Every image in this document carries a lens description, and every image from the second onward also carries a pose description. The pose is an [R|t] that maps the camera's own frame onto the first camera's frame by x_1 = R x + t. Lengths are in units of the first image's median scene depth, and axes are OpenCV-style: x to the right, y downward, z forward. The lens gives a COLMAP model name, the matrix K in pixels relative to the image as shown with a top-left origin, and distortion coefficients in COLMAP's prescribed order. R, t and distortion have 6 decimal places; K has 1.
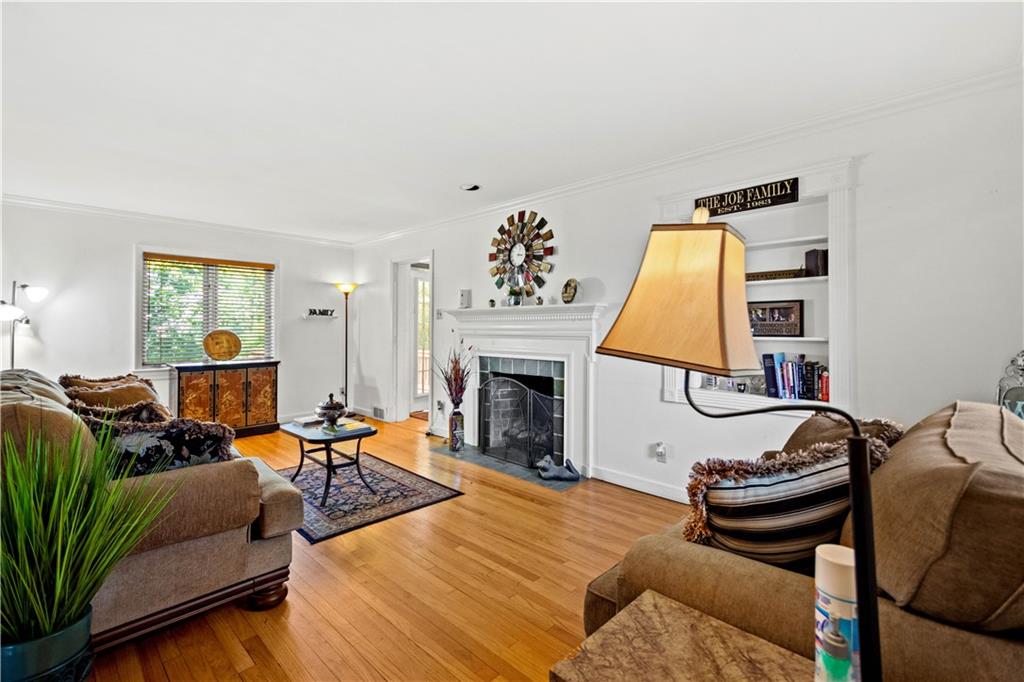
lens RADIAL K [[452.0, 0, 518.5], [0, 452.0, 320.1], [0, 0, 1]] dist [0.014030, -0.000574]
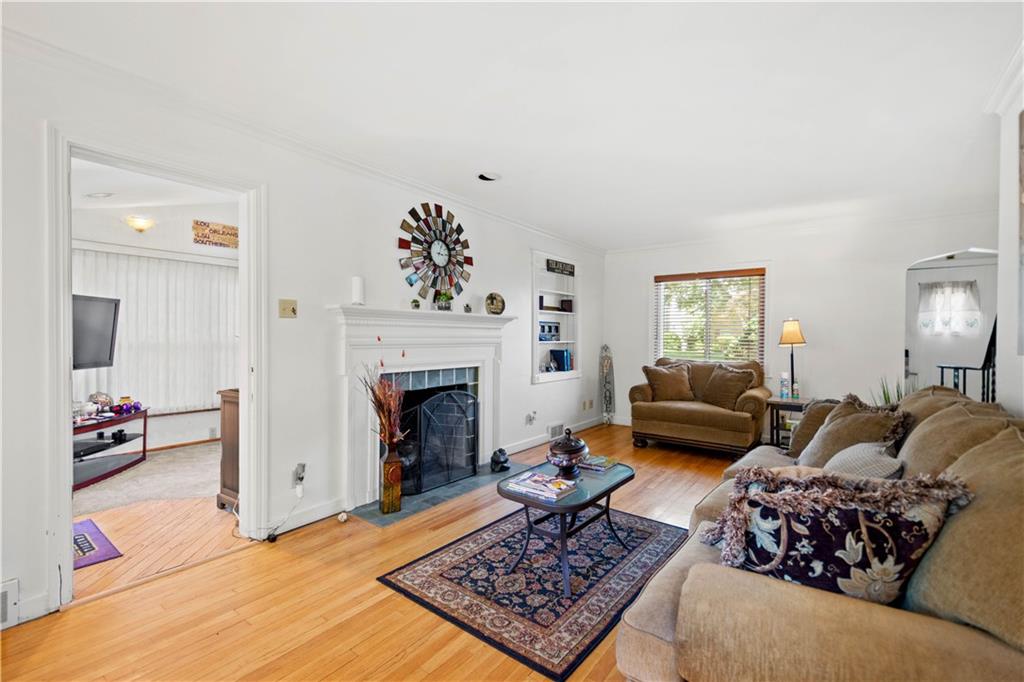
lens RADIAL K [[452.0, 0, 505.6], [0, 452.0, 341.7], [0, 0, 1]] dist [0.014030, -0.000574]
pose [[-0.107992, -0.014801, 0.994042, -0.957297], [-0.025952, 0.999590, 0.012064, 0.015984], [-0.993813, -0.024495, -0.108332, 1.020352]]
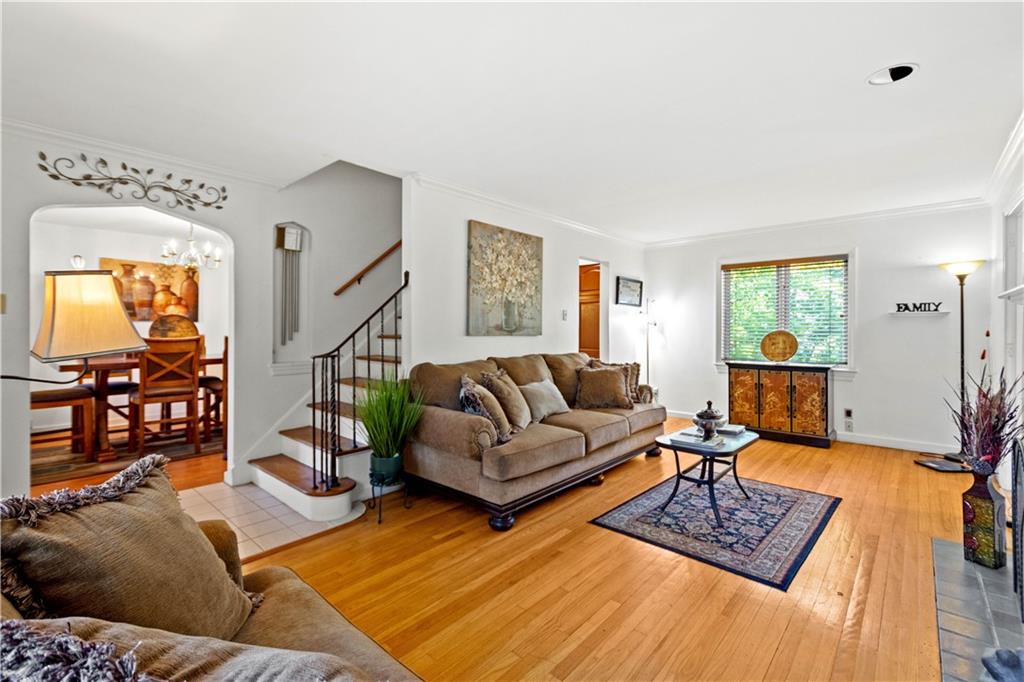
lens RADIAL K [[452.0, 0, 513.2], [0, 452.0, 327.0], [0, 0, 1]] dist [0.014030, -0.000574]
pose [[0.035593, -0.002159, -0.999364, 0.418437], [0.017596, 0.999844, -0.001533, 0.006715], [0.999211, -0.017530, 0.035625, 0.499309]]
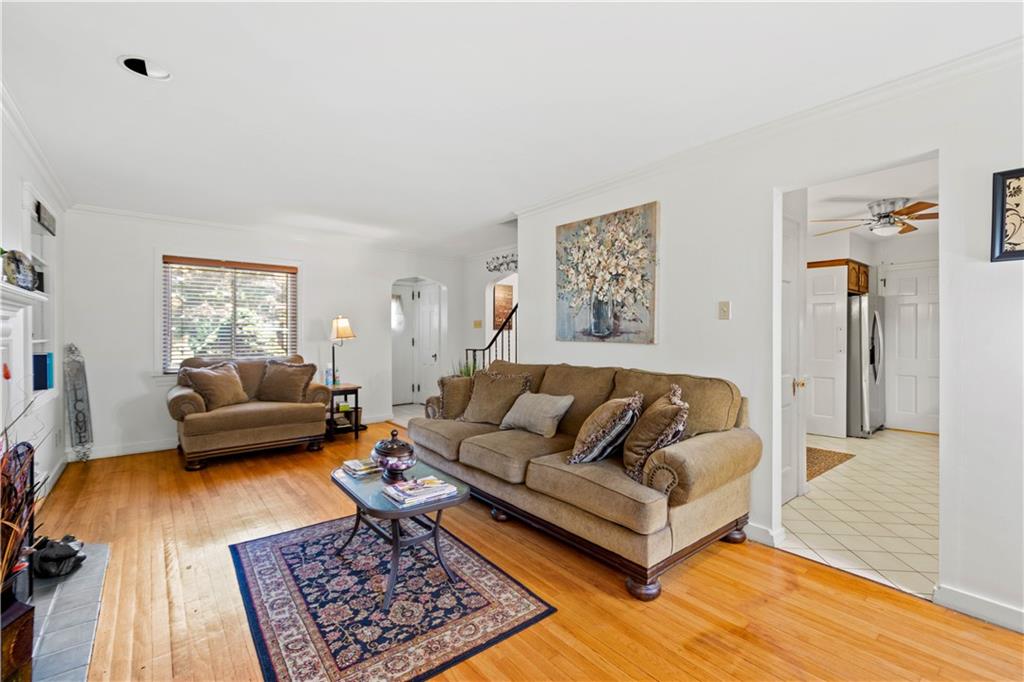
lens RADIAL K [[452.0, 0, 518.5], [0, 452.0, 333.4], [0, 0, 1]] dist [0.014030, -0.000574]
pose [[-0.992360, -0.002799, 0.123345, -0.587658], [-0.005155, 0.999810, -0.018781, 0.025531], [-0.123269, -0.019274, -0.992186, 1.426814]]
